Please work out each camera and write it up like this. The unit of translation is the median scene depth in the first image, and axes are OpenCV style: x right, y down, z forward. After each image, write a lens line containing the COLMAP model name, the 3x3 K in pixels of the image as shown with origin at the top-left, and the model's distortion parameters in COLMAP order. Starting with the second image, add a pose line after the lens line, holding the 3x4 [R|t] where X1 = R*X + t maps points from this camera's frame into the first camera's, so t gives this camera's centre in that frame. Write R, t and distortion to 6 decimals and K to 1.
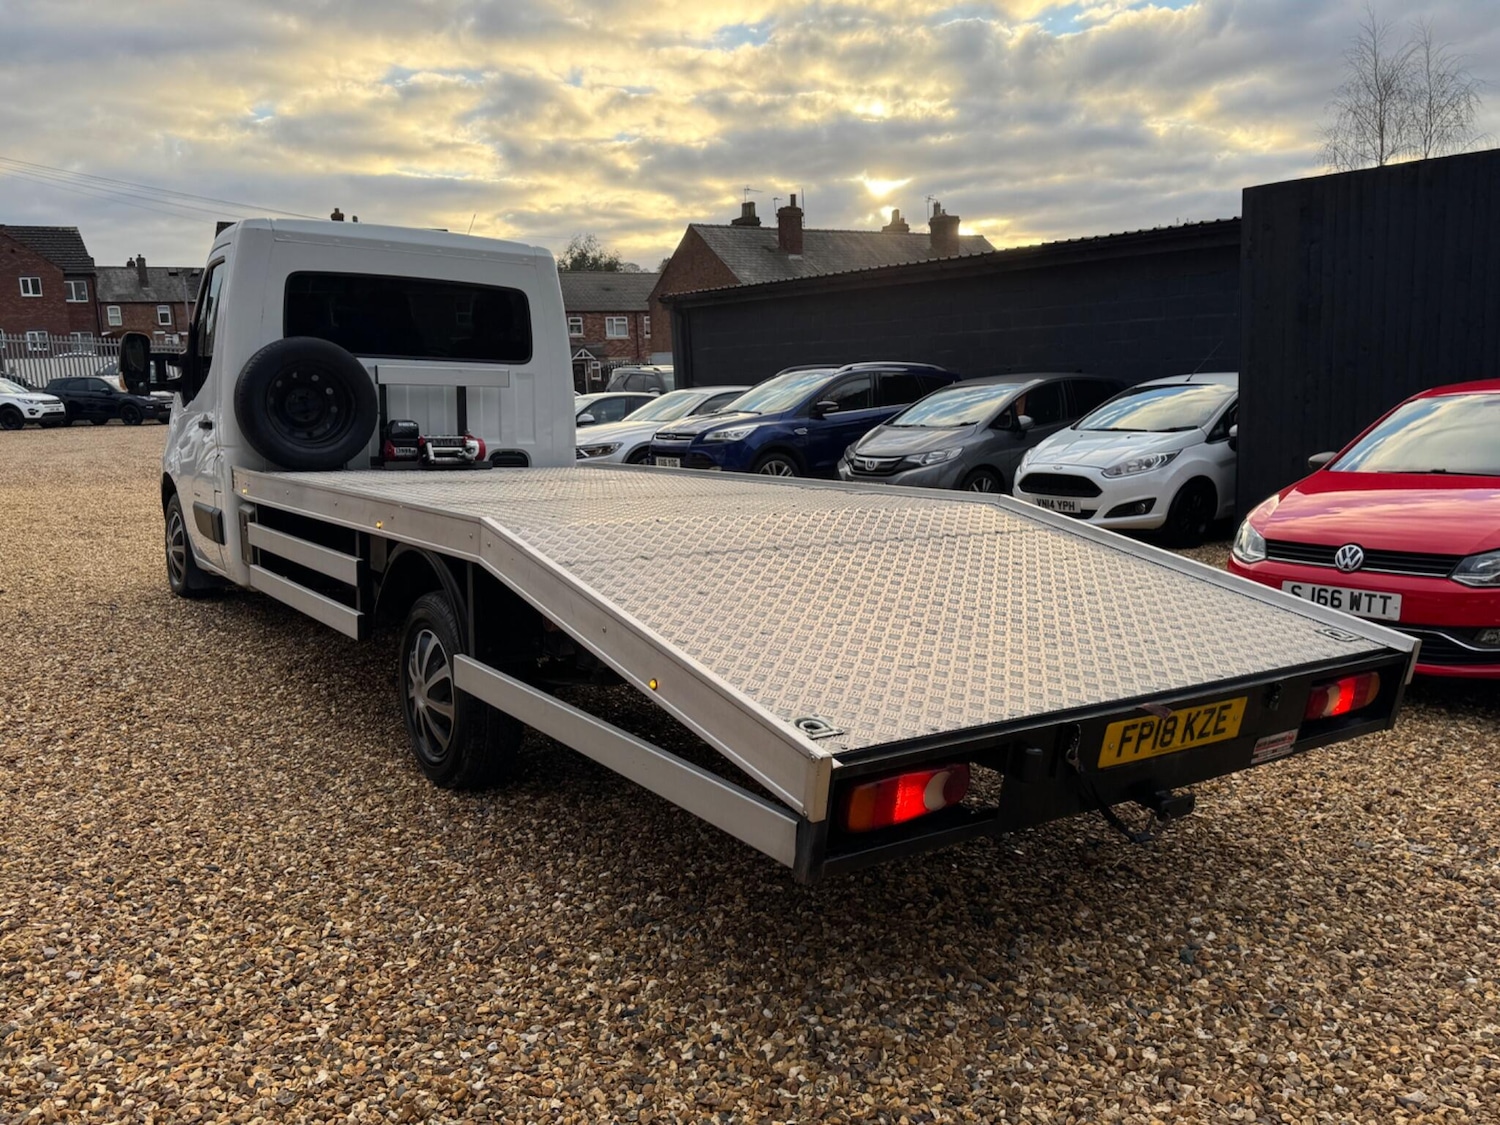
lens RADIAL K [[1208.6, 0, 745.7], [0, 1208.6, 552.1], [0, 0, 1]] dist [0.105379, -0.171867]
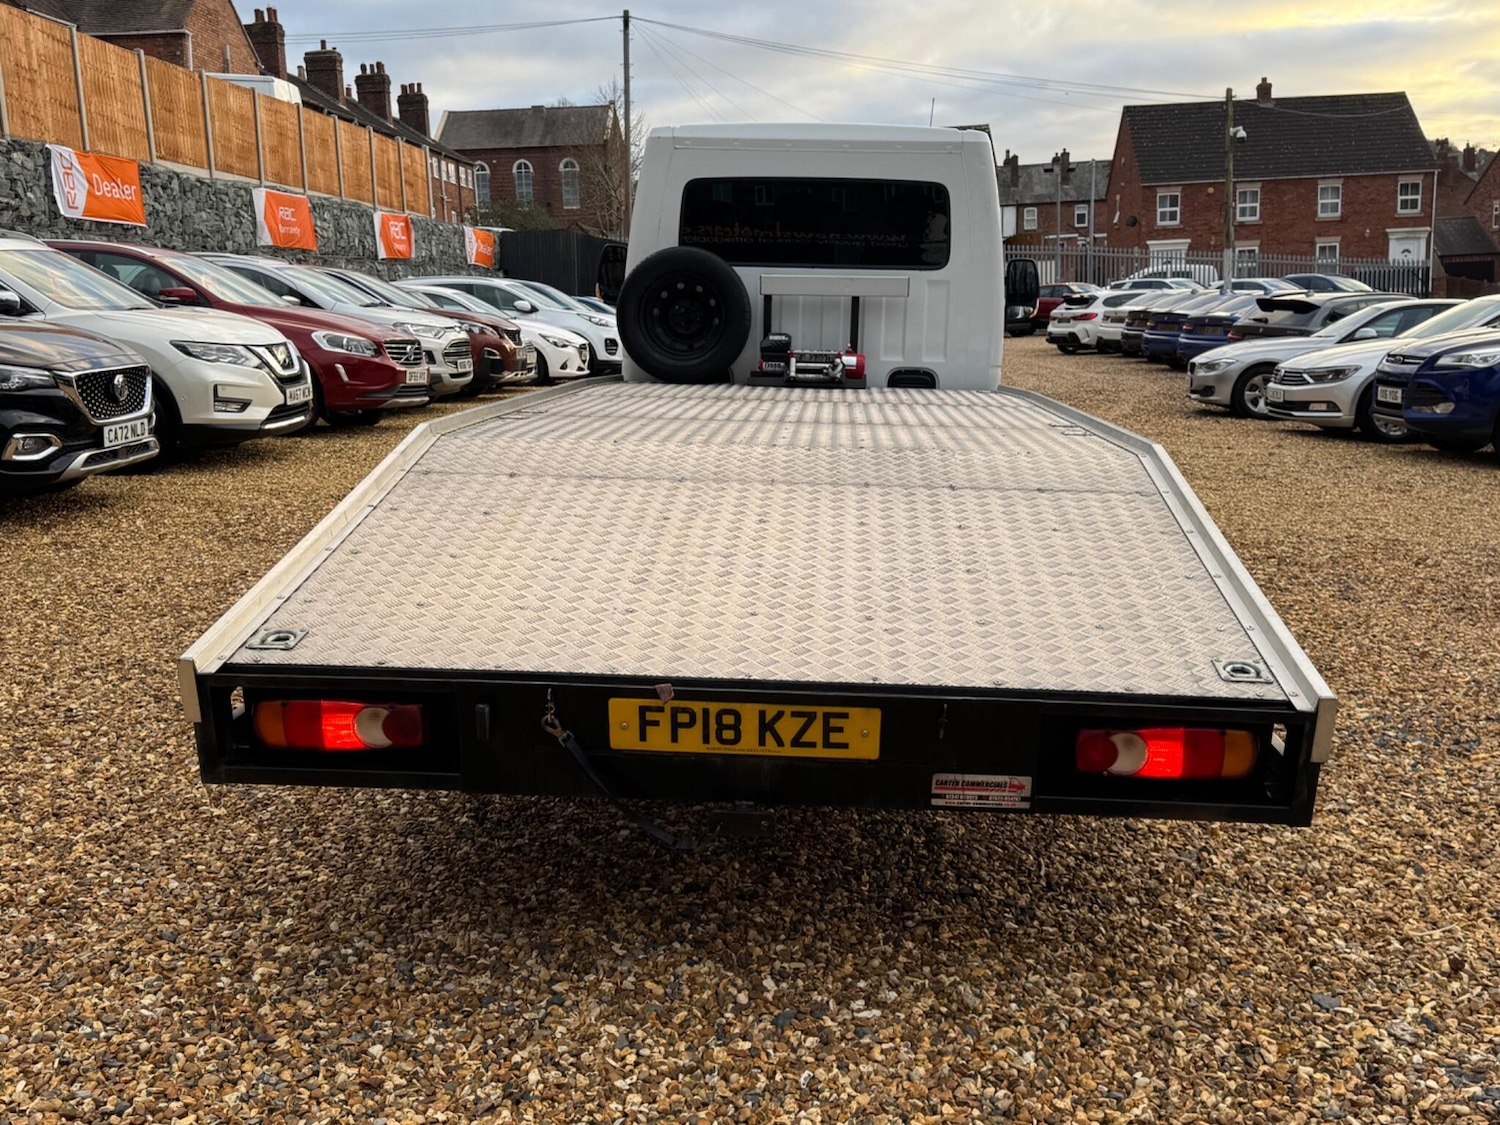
lens RADIAL K [[1434.6, 0, 754.6], [0, 1434.6, 544.9], [0, 0, 1]] dist [0.167242, -0.307629]
pose [[0.782647, 0.107642, -0.613088, 0.461128], [-0.085460, 0.994189, 0.065458, -0.018874], [0.616571, 0.001164, 0.787298, 0.125642]]
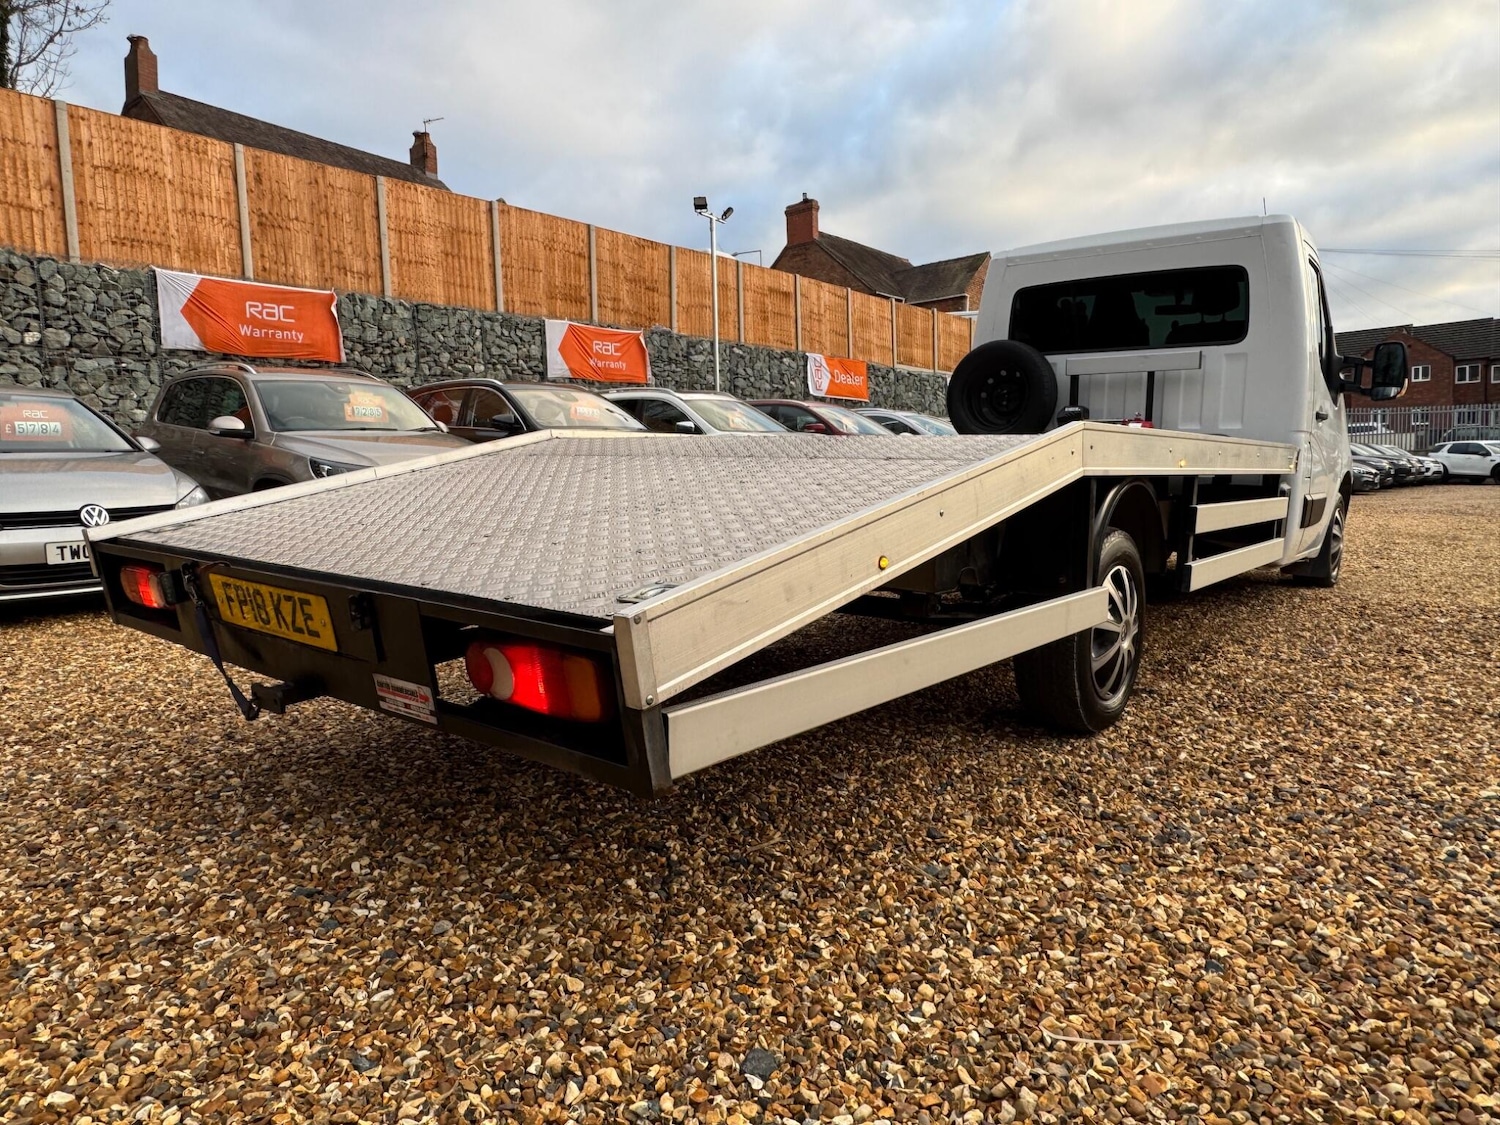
lens RADIAL K [[950.2, 0, 750.0], [0, 950.2, 562.5], [0, 0, 1]] dist [-0.005029, 0.004685]
pose [[0.269280, 0.094580, -0.958406, 0.538251], [-0.121642, 0.990536, 0.063574, 0.014312], [0.955349, 0.099464, 0.278236, 0.563130]]
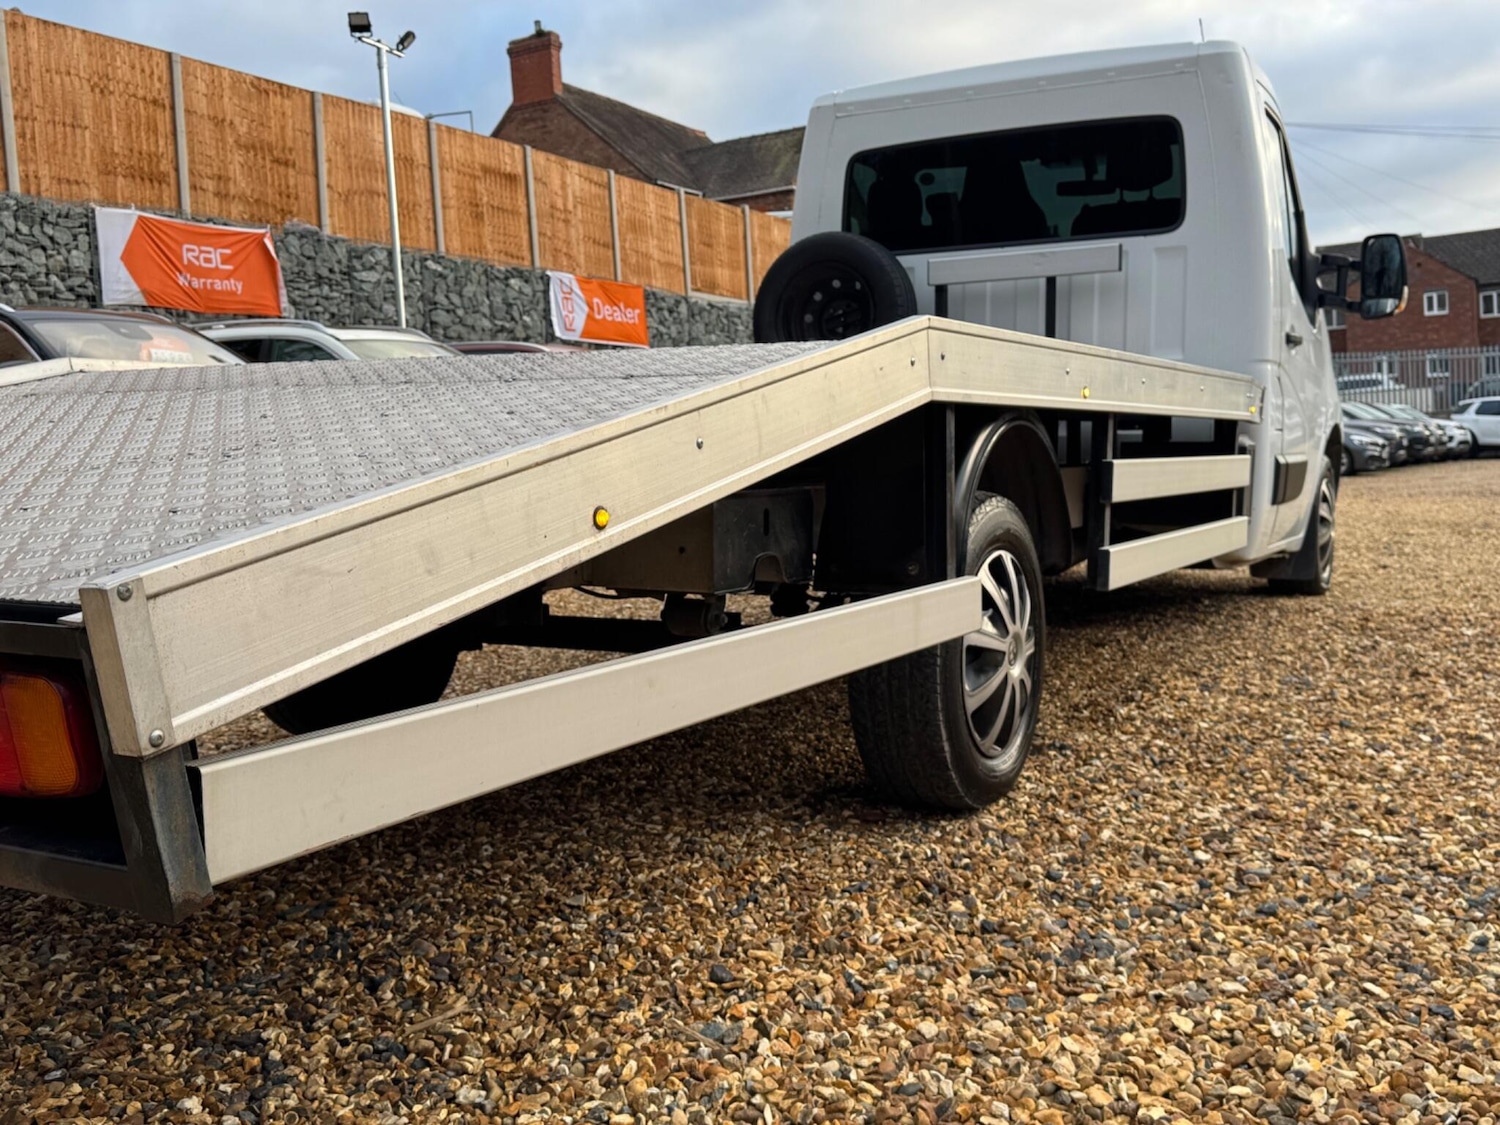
lens RADIAL K [[1482.7, 0, 750.0], [0, 1482.7, 562.5], [0, 0, 1]] dist [0.146727, -0.283305]
pose [[0.440441, 0.052531, -0.896244, 0.532579], [-0.090484, 0.995801, 0.013900, 0.029881], [0.893210, 0.074974, 0.443344, 0.585216]]
